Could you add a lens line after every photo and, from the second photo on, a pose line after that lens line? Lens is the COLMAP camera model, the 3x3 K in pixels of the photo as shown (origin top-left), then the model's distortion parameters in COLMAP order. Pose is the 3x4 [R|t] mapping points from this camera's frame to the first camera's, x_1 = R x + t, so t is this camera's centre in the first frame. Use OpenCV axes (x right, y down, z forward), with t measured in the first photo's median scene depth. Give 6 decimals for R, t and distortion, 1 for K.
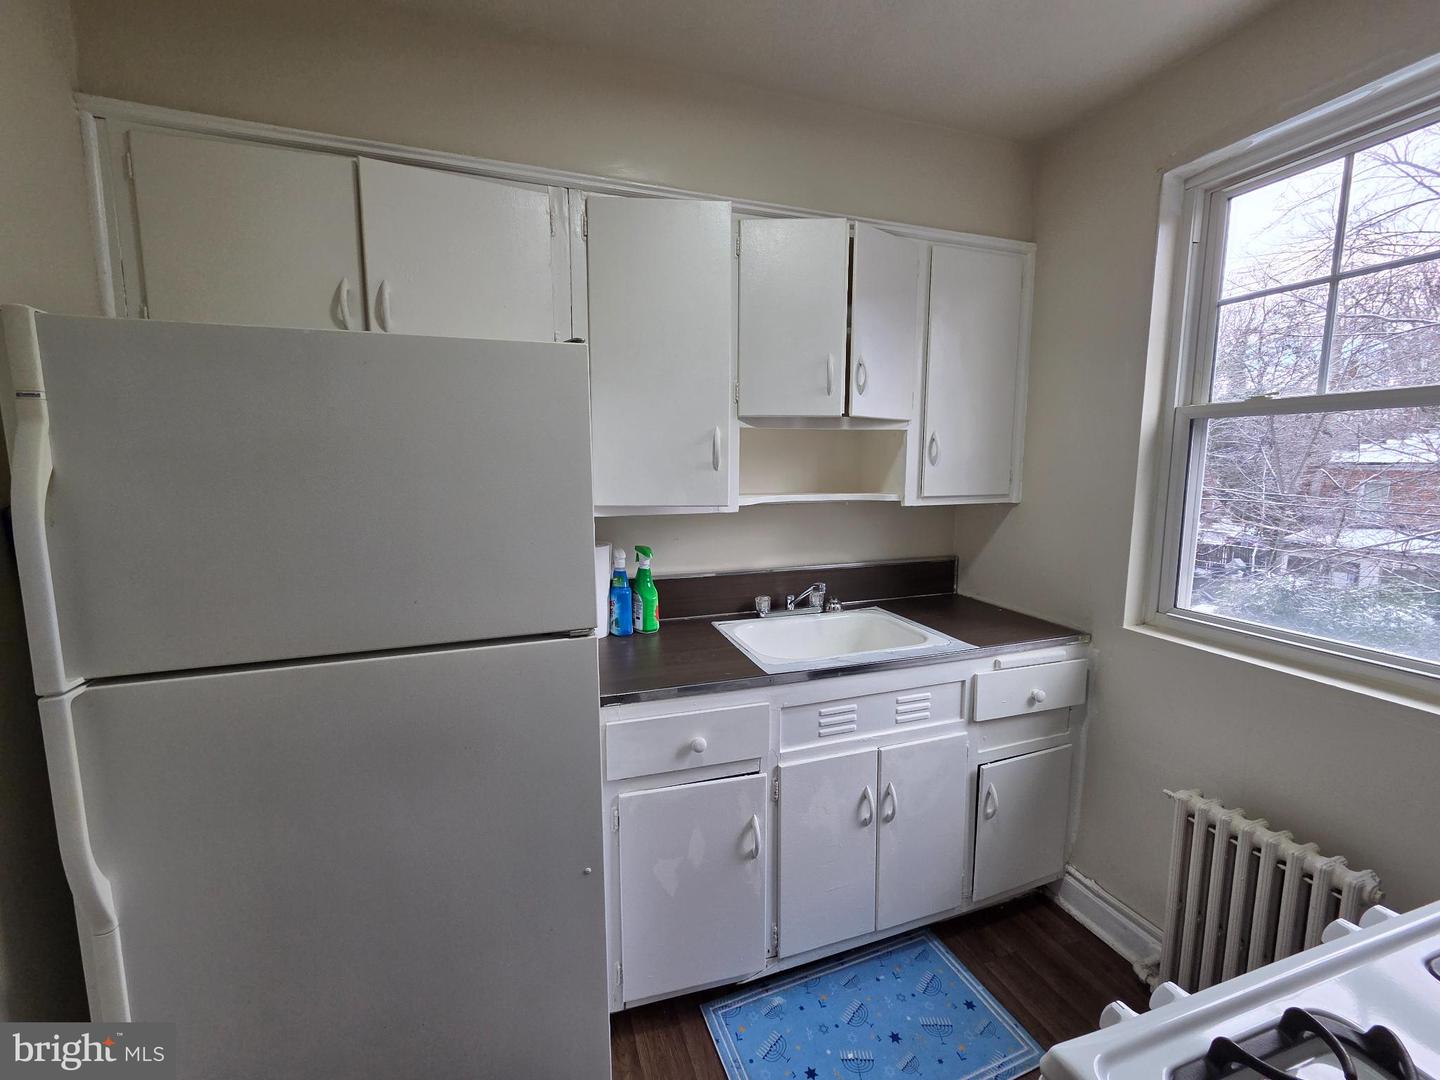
lens RADIAL K [[588.9, 0, 715.6], [0, 588.9, 535.2], [0, 0, 1]] dist [0.002019, -0.000728]
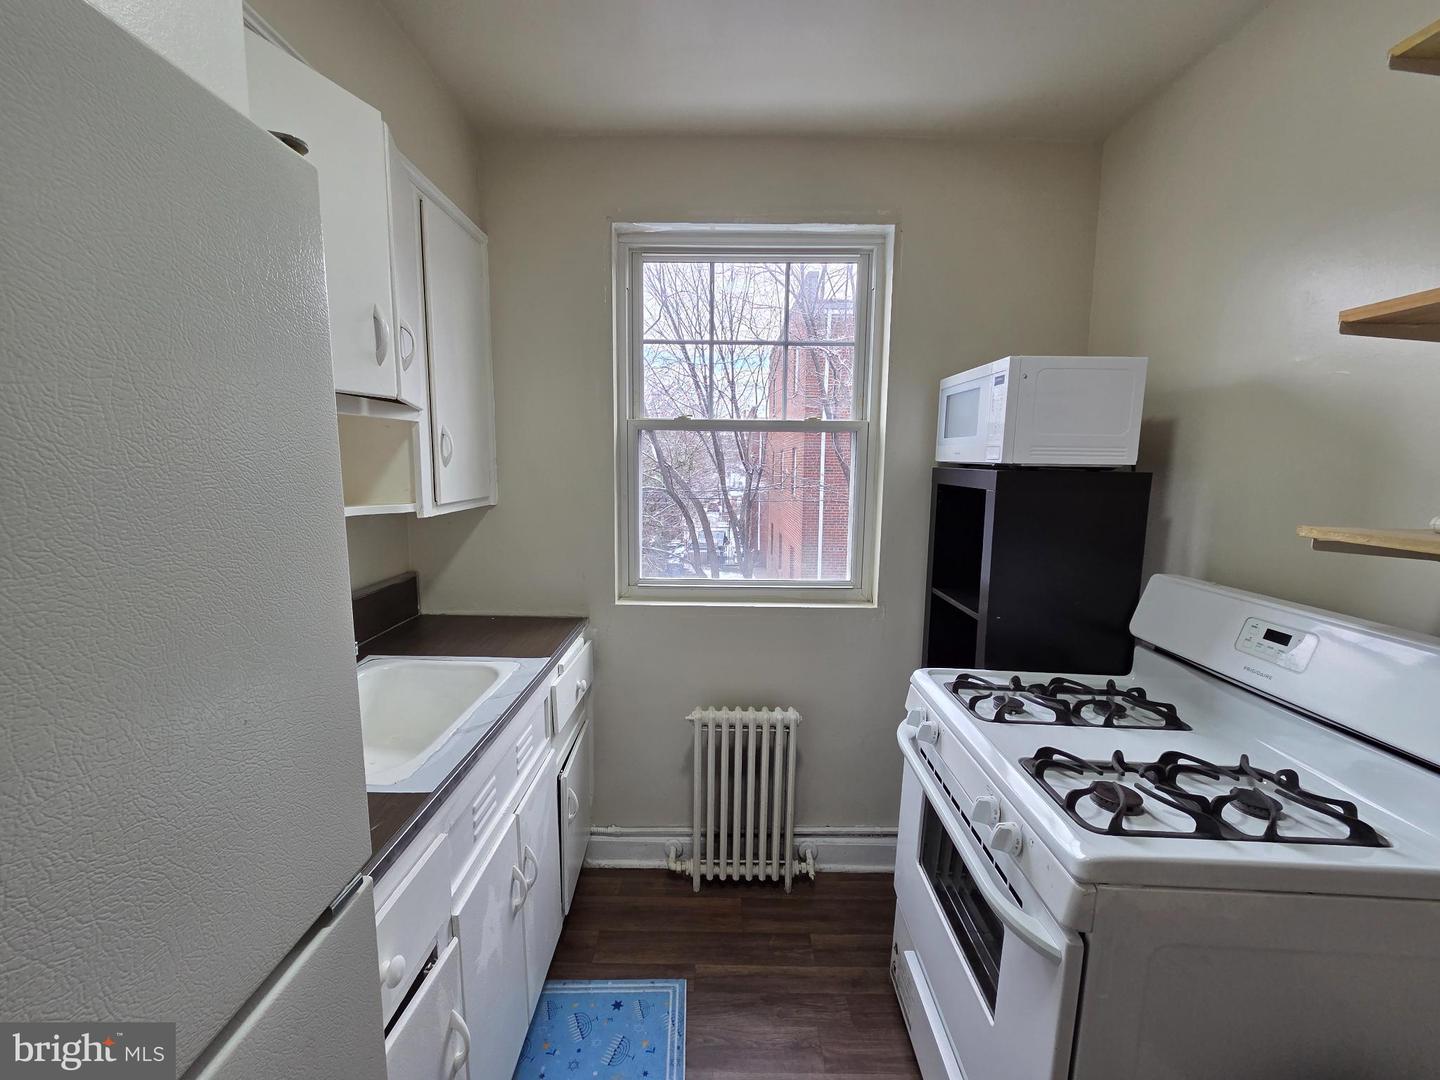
lens RADIAL K [[588.9, 0, 715.6], [0, 588.9, 535.2], [0, 0, 1]] dist [0.002019, -0.000728]
pose [[0.332085, -0.114038, 0.936330, -0.338449], [0.106414, 0.990857, 0.082937, -0.057897], [-0.937227, 0.072097, 0.341184, 0.413811]]
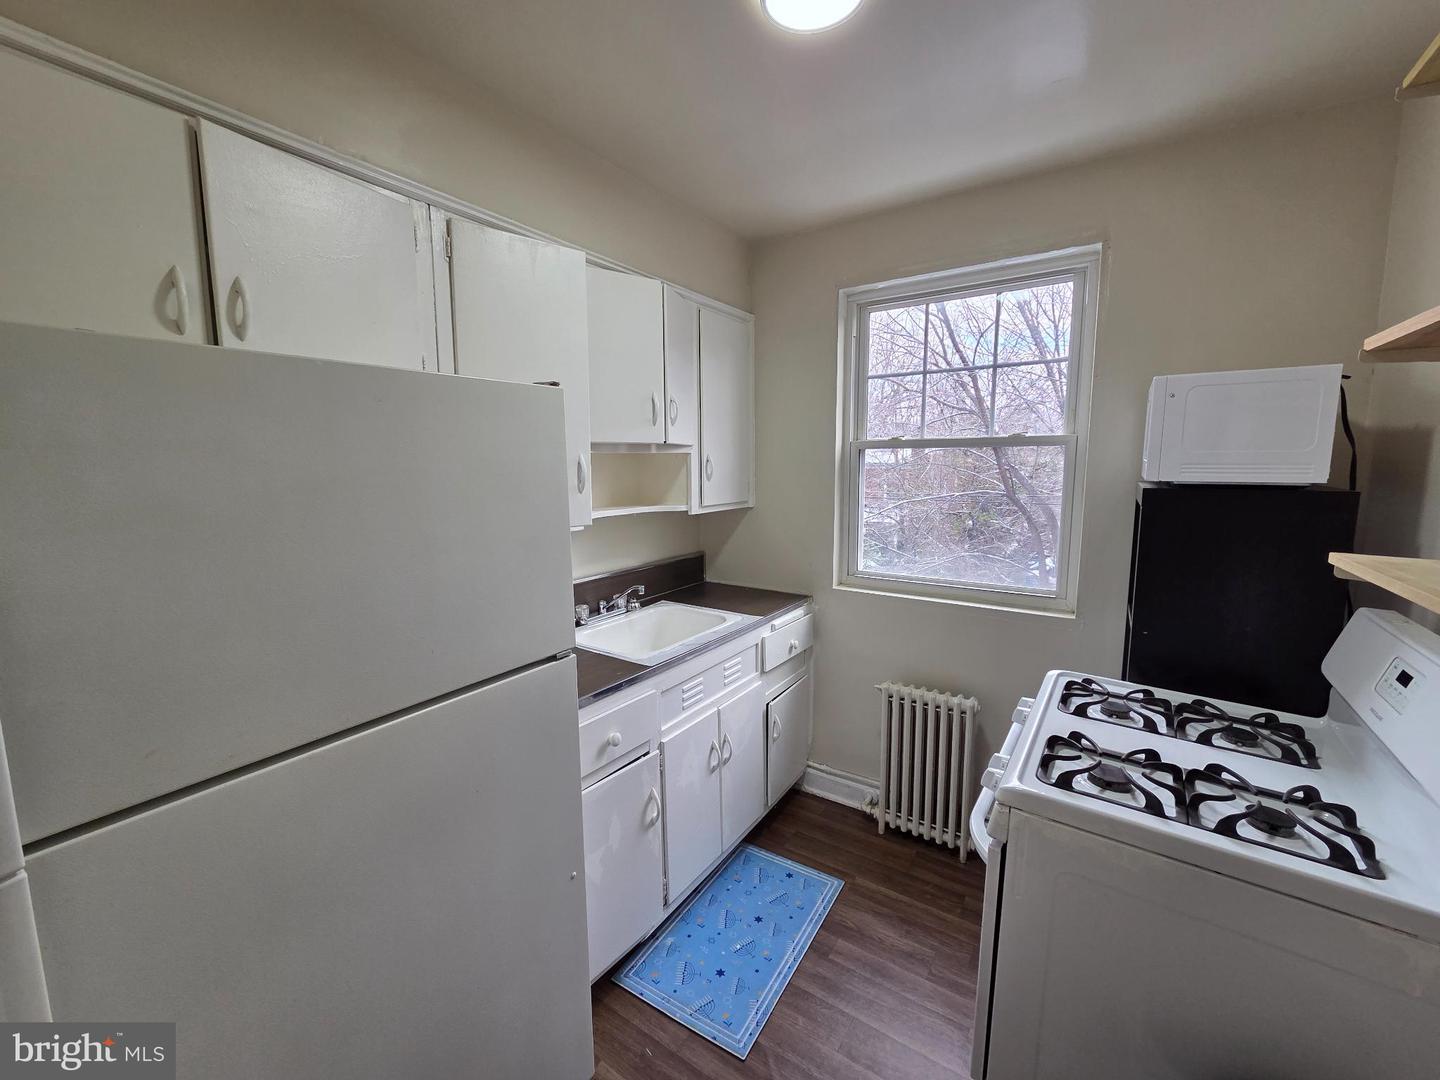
lens RADIAL K [[588.9, 0, 715.6], [0, 588.9, 535.2], [0, 0, 1]] dist [0.002019, -0.000728]
pose [[0.801077, -0.078586, 0.593380, -0.428755], [0.079614, 0.996525, 0.024497, -0.037688], [-0.593243, 0.027617, 0.804549, -0.023492]]
